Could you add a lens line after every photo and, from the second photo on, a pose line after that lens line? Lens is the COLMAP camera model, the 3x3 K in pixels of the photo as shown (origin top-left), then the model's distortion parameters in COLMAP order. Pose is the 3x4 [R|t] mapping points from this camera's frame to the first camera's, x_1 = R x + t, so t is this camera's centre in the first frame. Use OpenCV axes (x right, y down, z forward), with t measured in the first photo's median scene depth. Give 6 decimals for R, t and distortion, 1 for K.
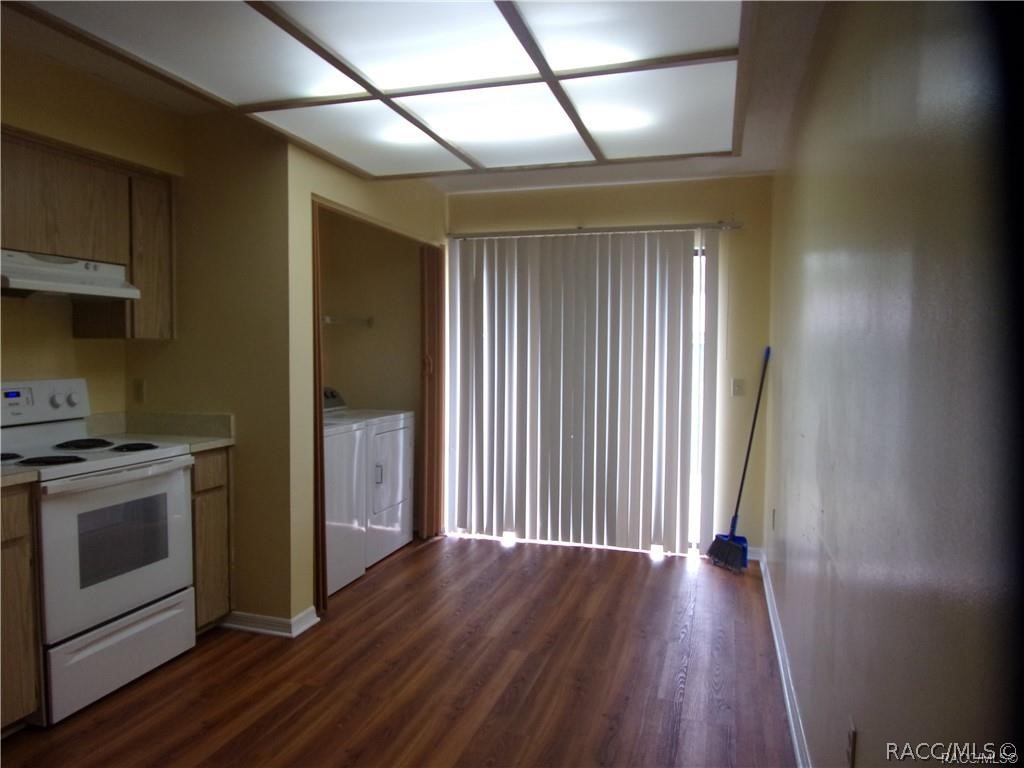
lens RADIAL K [[728.3, 0, 512.0], [0, 728.3, 384.0], [0, 0, 1]] dist [-0.072482, 0.000174]
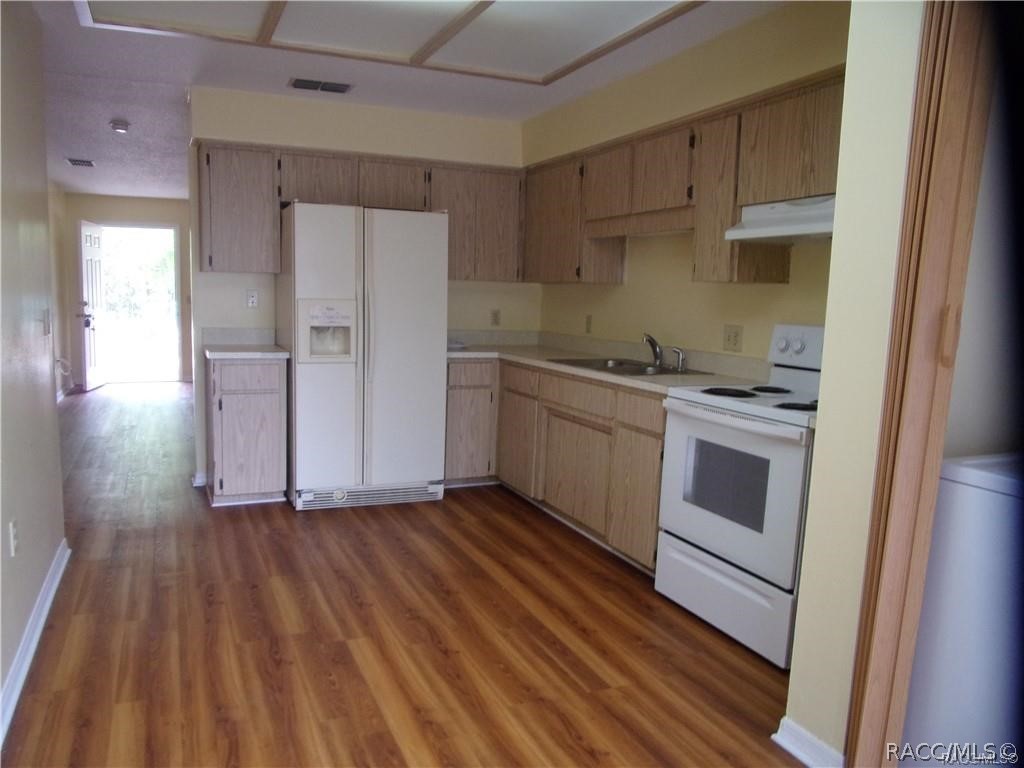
lens RADIAL K [[720.0, 0, 446.0], [0, 720.0, 369.0], [0, 0, 1]] dist [0.177388, 0.000239]
pose [[-0.794561, 0.045060, -0.605510, 0.412369], [-0.040833, 0.991020, 0.127329, -0.063887], [0.605809, 0.125896, -0.785586, 1.630831]]
